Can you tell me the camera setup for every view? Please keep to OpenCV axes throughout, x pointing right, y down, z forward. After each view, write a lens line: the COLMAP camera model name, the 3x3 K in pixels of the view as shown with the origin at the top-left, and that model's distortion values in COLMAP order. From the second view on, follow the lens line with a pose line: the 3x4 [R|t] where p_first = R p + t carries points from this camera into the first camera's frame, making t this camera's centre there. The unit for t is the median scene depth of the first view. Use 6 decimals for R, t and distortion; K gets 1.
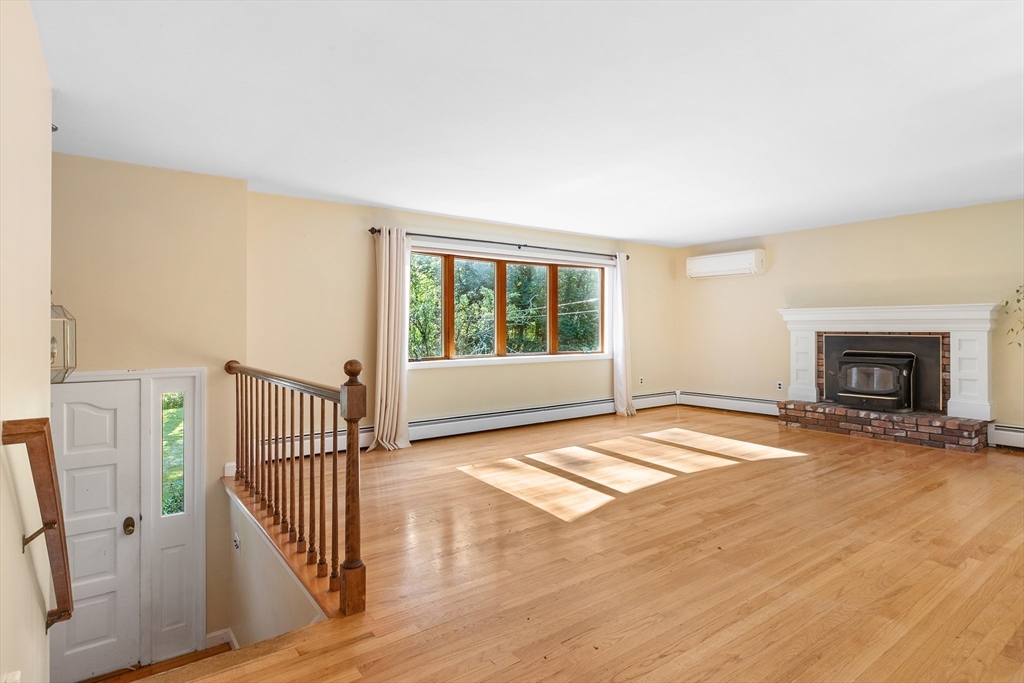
lens RADIAL K [[511.2, 0, 502.1], [0, 511.2, 337.0], [0, 0, 1]] dist [0.002492, 0.000102]
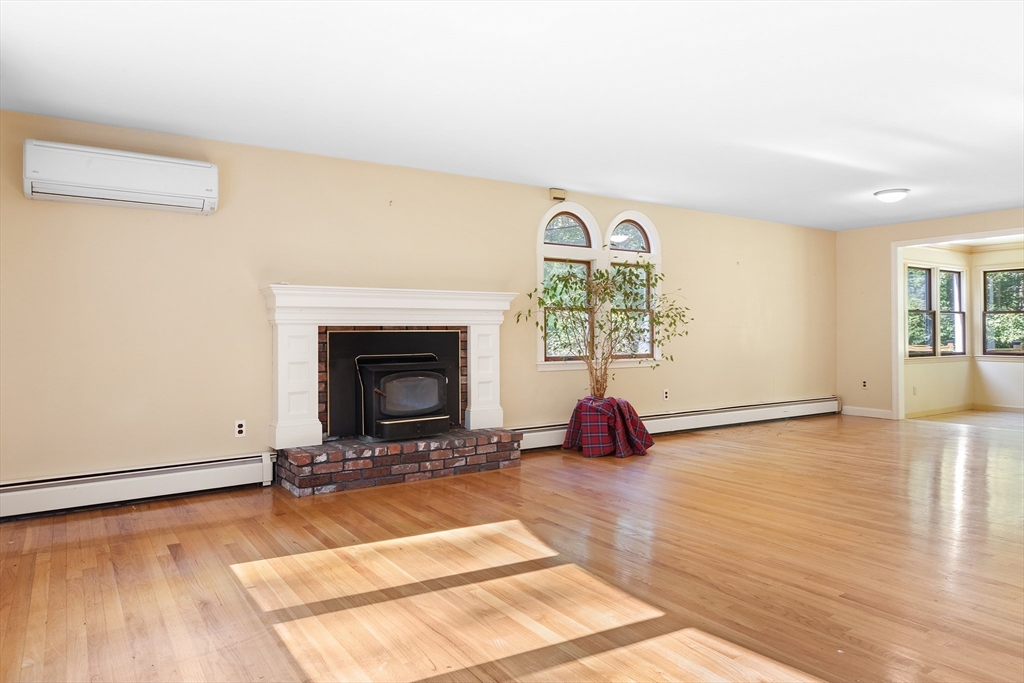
lens RADIAL K [[699.8, 0, 503.4], [0, 699.8, 333.2], [0, 0, 1]] dist [0.010800, 0.001710]
pose [[0.036358, -0.000363, 0.999339, -0.219622], [0.024408, 0.999702, -0.000525, 0.003934], [-0.999041, 0.024411, 0.036356, 0.851675]]
